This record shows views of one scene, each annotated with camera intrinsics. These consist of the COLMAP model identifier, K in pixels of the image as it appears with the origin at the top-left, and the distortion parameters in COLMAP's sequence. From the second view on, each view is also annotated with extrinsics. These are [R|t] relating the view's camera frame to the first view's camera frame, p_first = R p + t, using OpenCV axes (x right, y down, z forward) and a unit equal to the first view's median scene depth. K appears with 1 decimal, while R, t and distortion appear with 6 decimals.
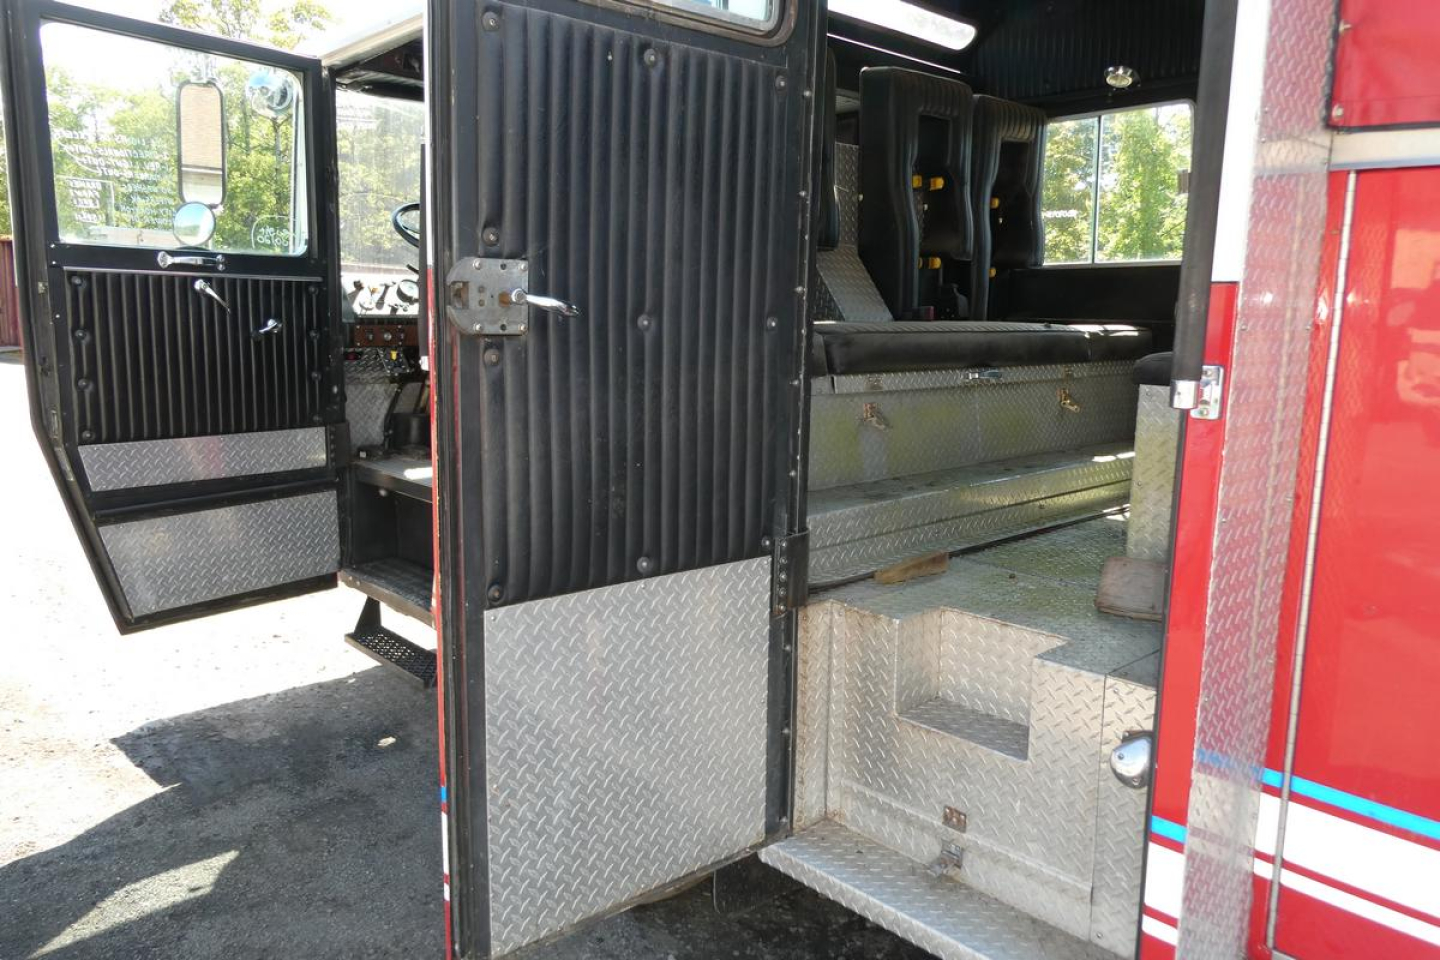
lens RADIAL K [[1051.3, 0, 708.6], [0, 1051.3, 482.1], [0, 0, 1]] dist [0.004692, 0.008253]
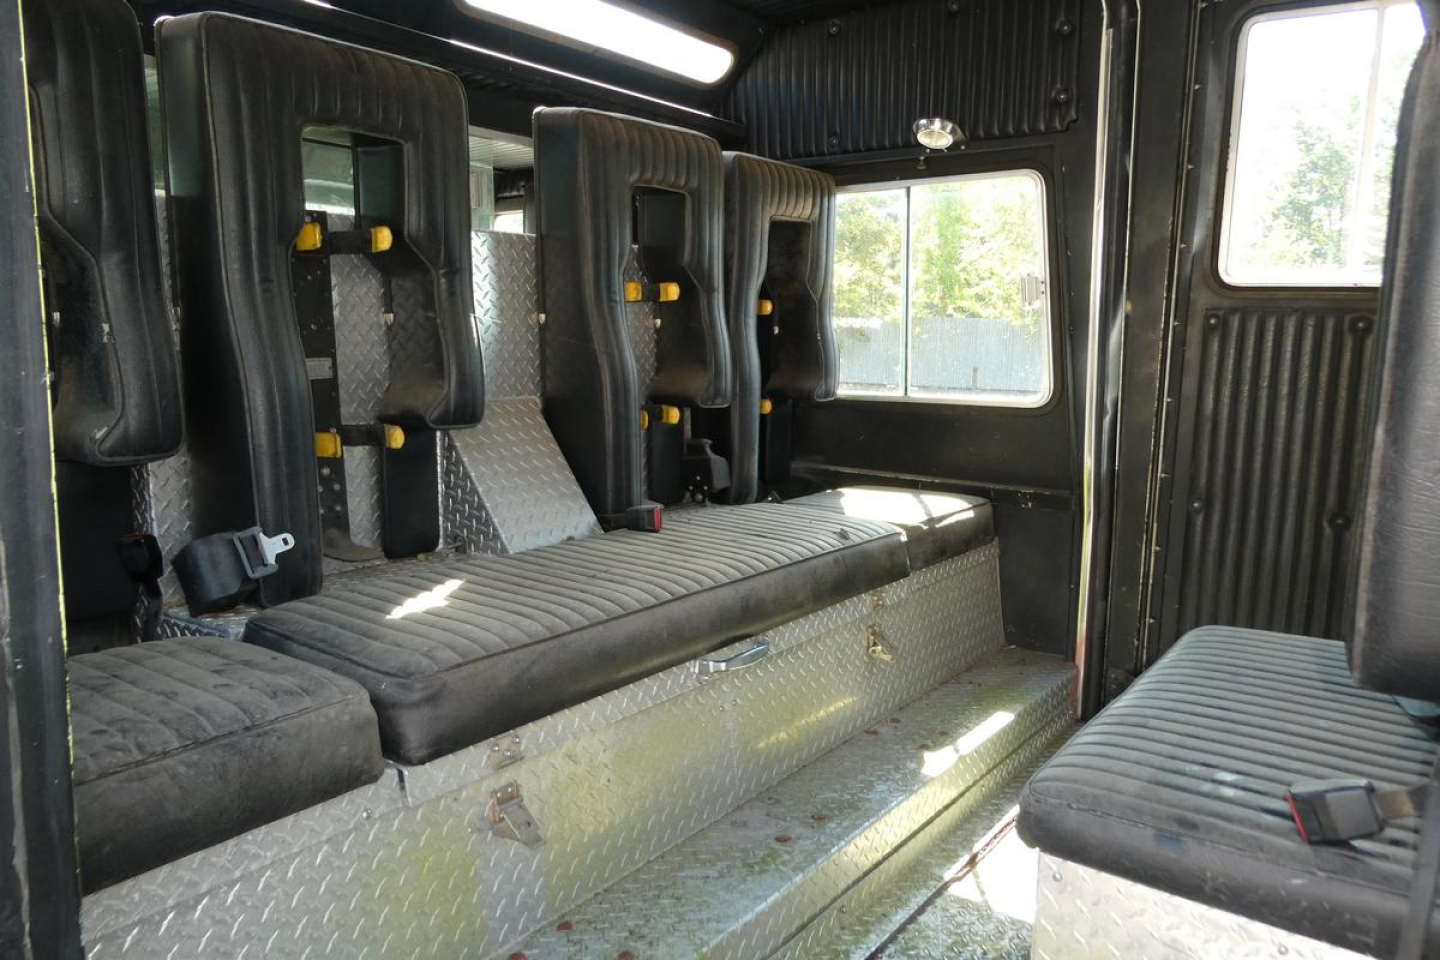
lens RADIAL K [[1051.3, 0, 717.7], [0, 1051.3, 476.2], [0, 0, 1]] dist [0.004692, 0.008253]
pose [[0.983589, -0.026656, 0.178442, 0.126721], [0.030402, 0.999370, -0.018288, -0.156594], [-0.177842, 0.023413, 0.983781, 0.365908]]
